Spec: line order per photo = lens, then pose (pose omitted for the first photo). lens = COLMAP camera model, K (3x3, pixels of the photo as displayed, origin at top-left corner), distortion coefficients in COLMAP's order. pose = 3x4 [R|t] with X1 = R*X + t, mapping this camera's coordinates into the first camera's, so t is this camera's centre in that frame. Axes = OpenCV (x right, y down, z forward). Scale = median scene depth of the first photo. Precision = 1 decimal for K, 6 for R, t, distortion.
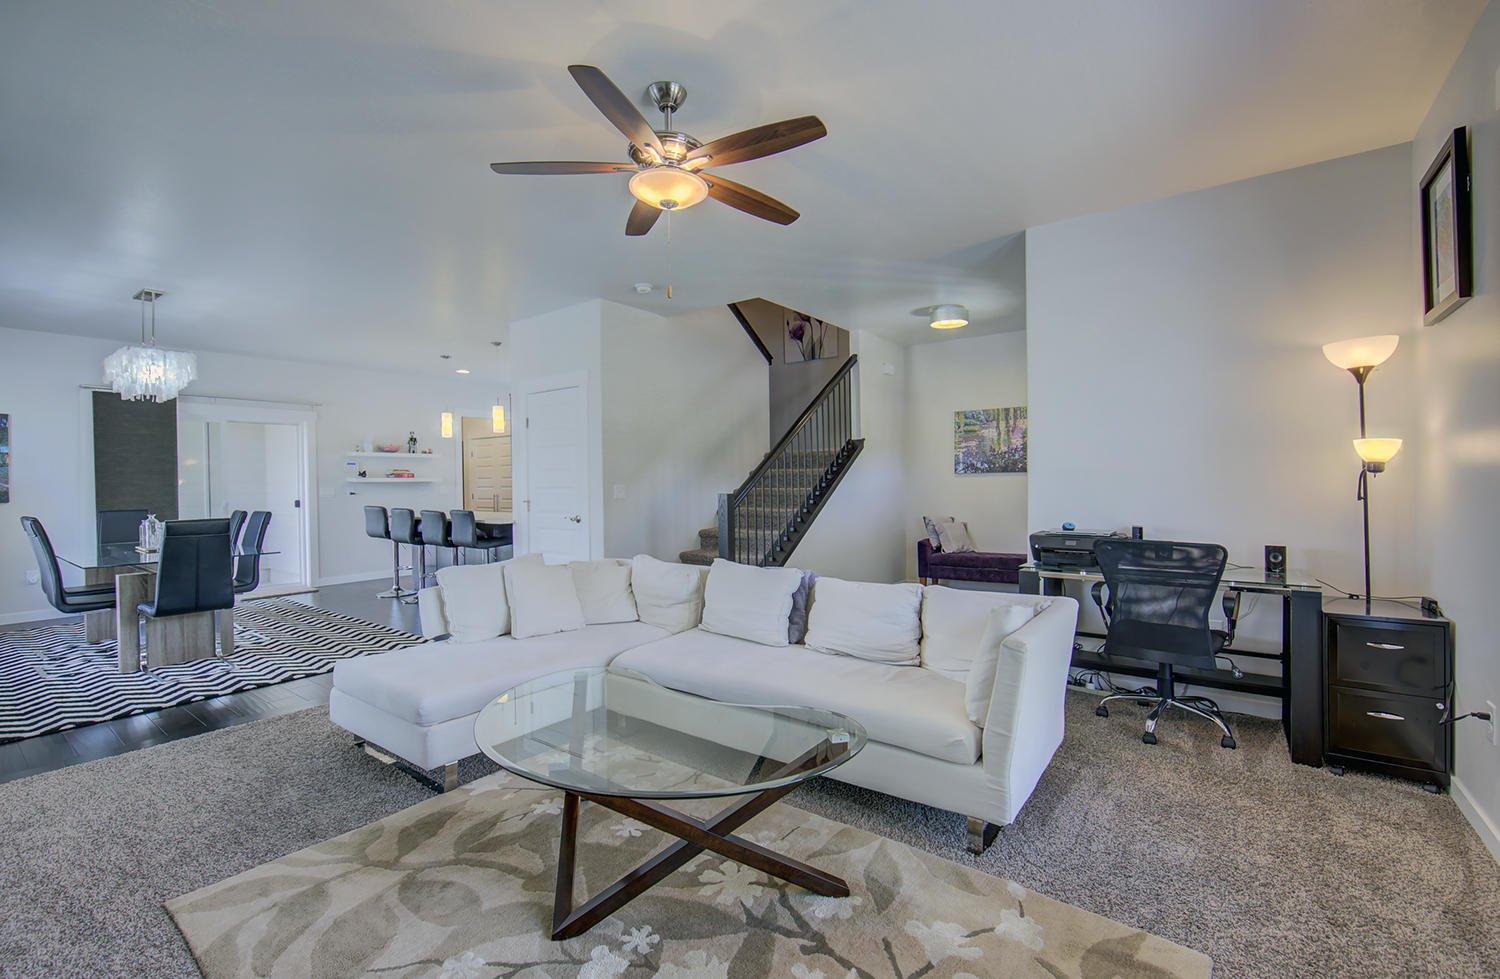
lens RADIAL K [[642.5, 0, 756.1], [0, 642.5, 479.5], [0, 0, 1]] dist [-0.019510, 0.000124]
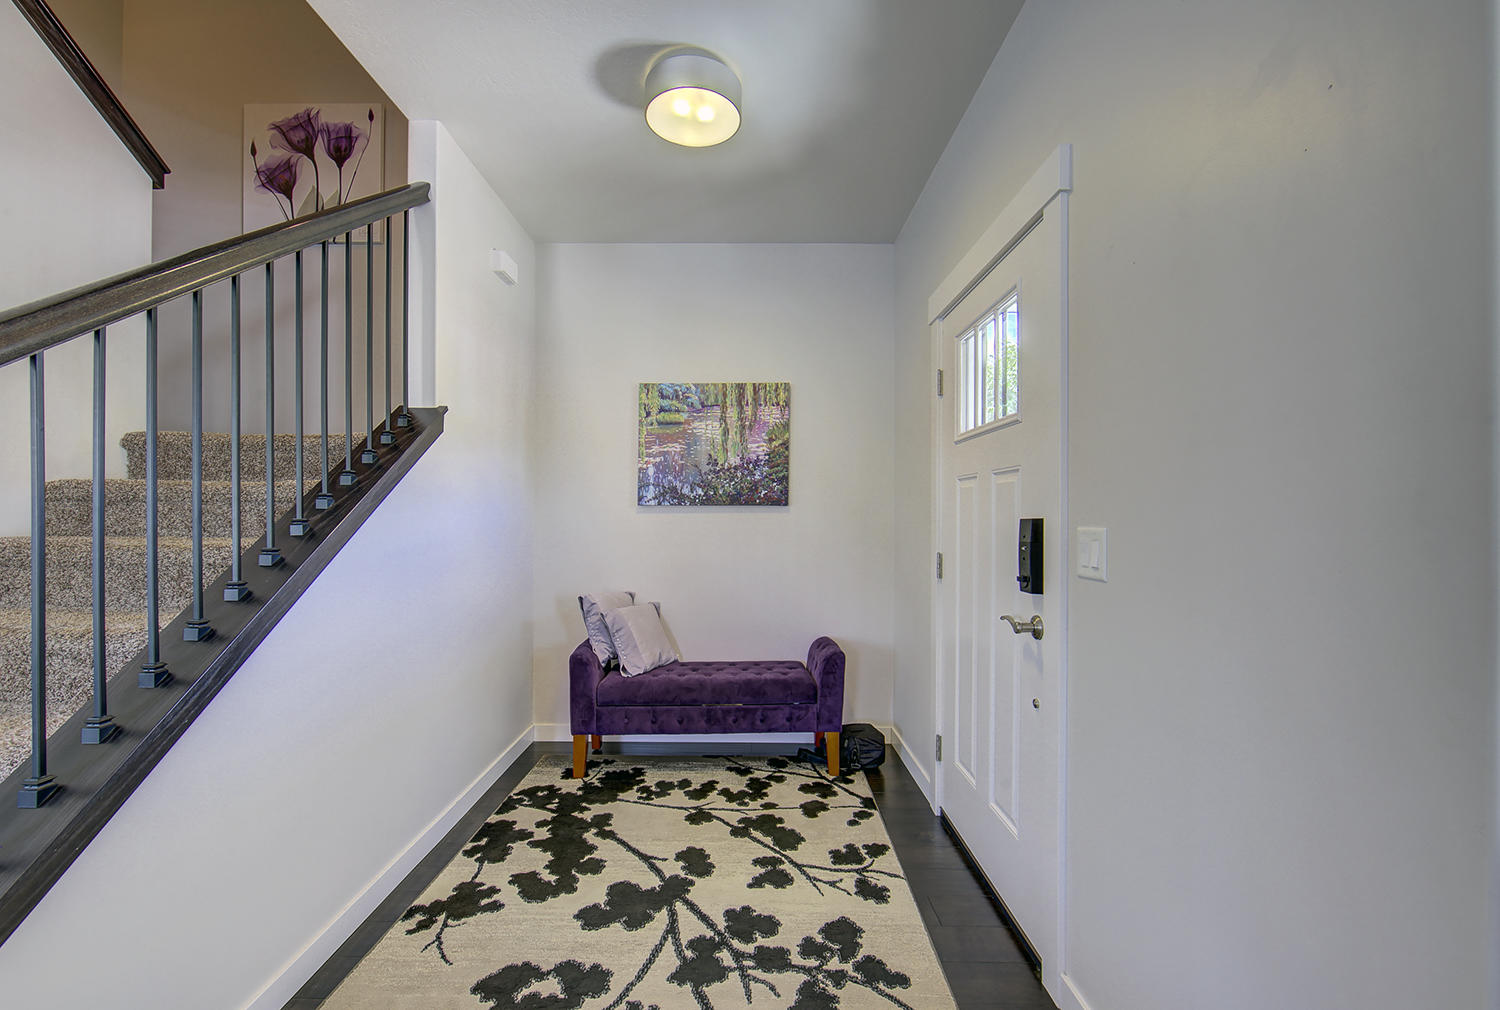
lens RADIAL K [[628.5, 0, 748.9], [0, 628.5, 509.6], [0, 0, 1]] dist [-0.003924, -0.000716]
pose [[0.806873, 0.018876, 0.590423, 0.092309], [-0.013504, 0.999818, -0.013511, -0.000794], [-0.590570, 0.002929, 0.806981, 0.573692]]
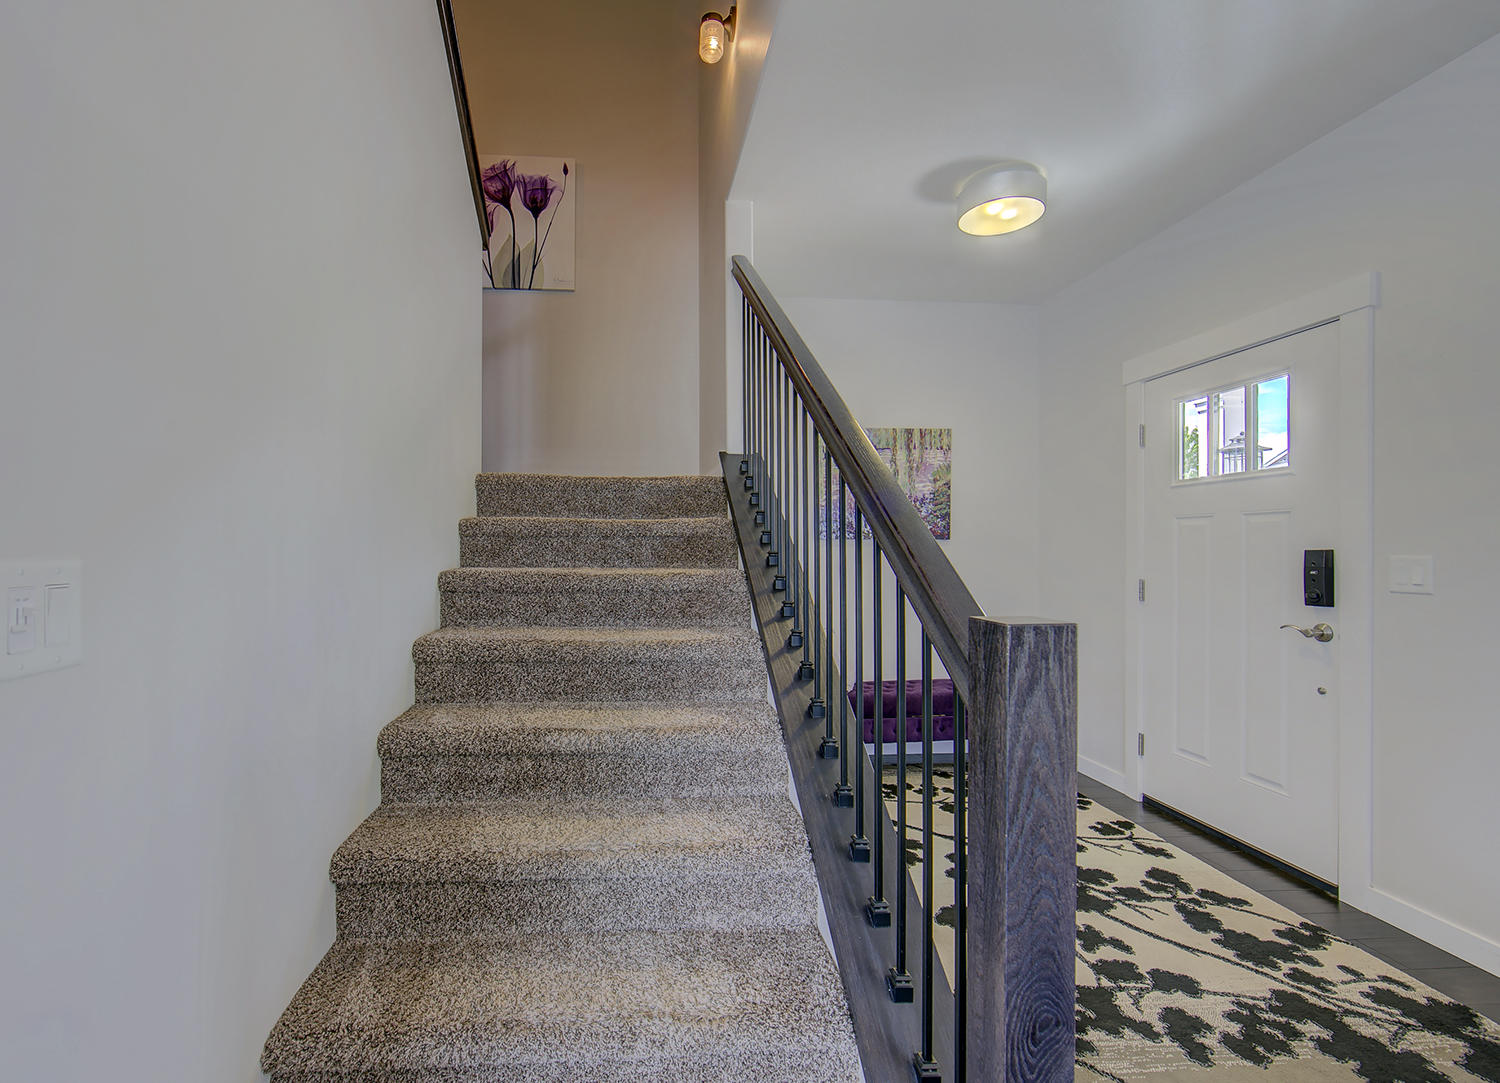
lens RADIAL K [[673.6, 0, 685.8], [0, 673.6, 545.4], [0, 0, 1]] dist [-0.003449, 0.000038]
pose [[0.757845, 0.015184, 0.652258, -0.158941], [-0.011152, 0.999885, -0.010319, 0.002955], [-0.652339, 0.000546, 0.757927, 0.662982]]
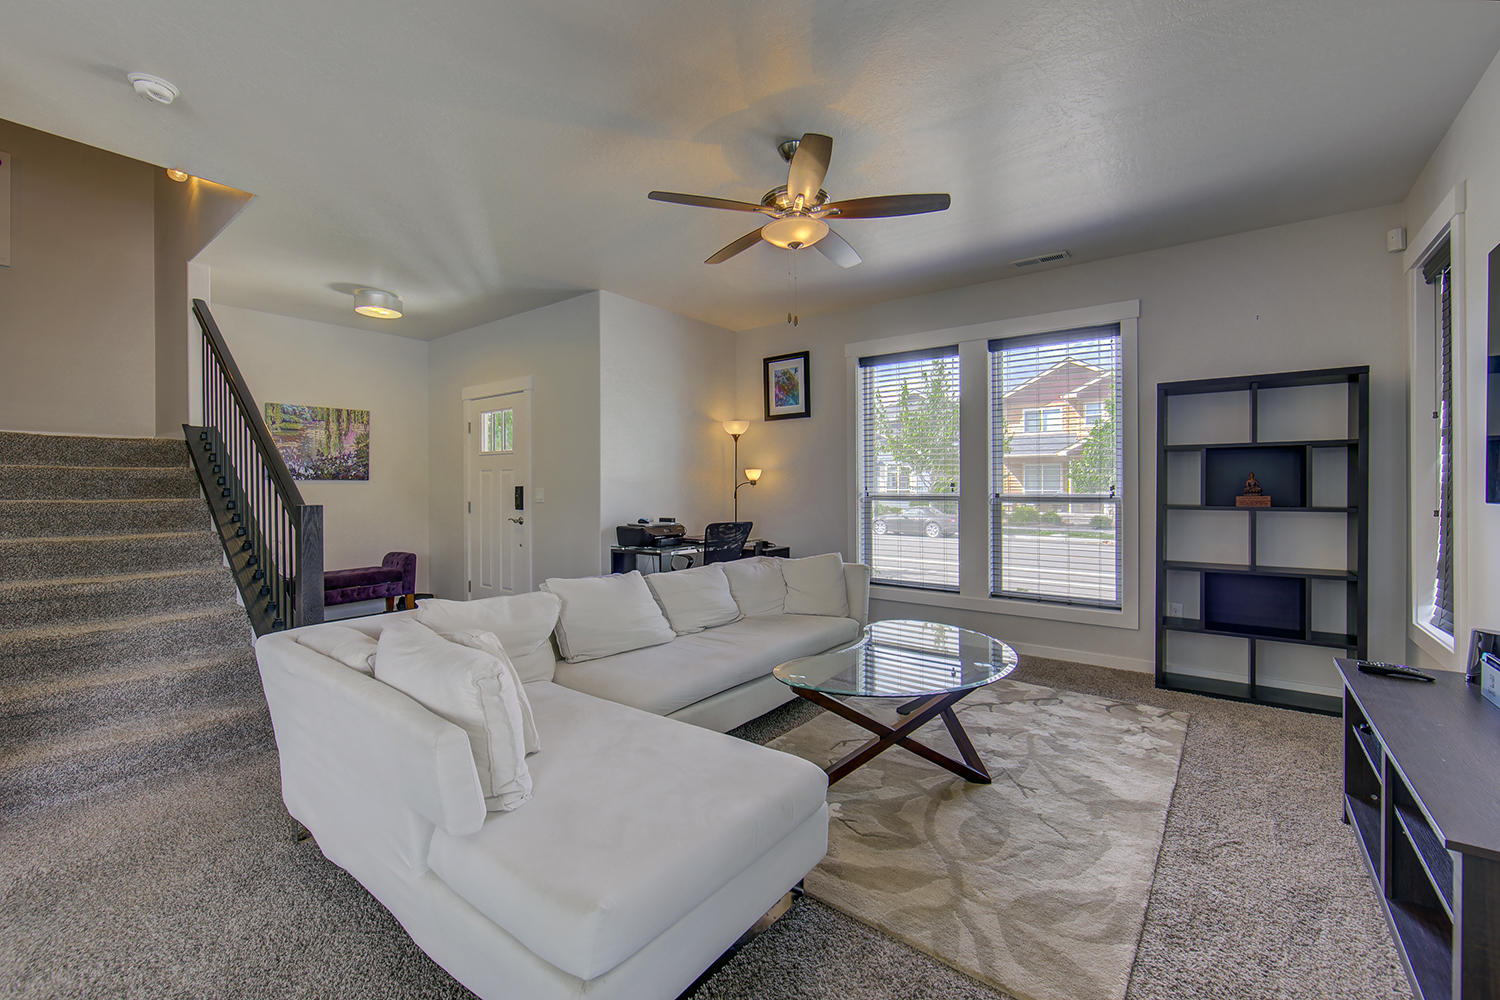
lens RADIAL K [[628.5, 0, 747.6], [0, 628.5, 486.8], [0, 0, 1]] dist [-0.003924, -0.000716]
pose [[0.038240, 0.008587, 0.999232, -0.468668], [-0.001389, 0.999963, -0.008540, 0.005261], [-0.999268, -0.001061, 0.038250, 0.384835]]
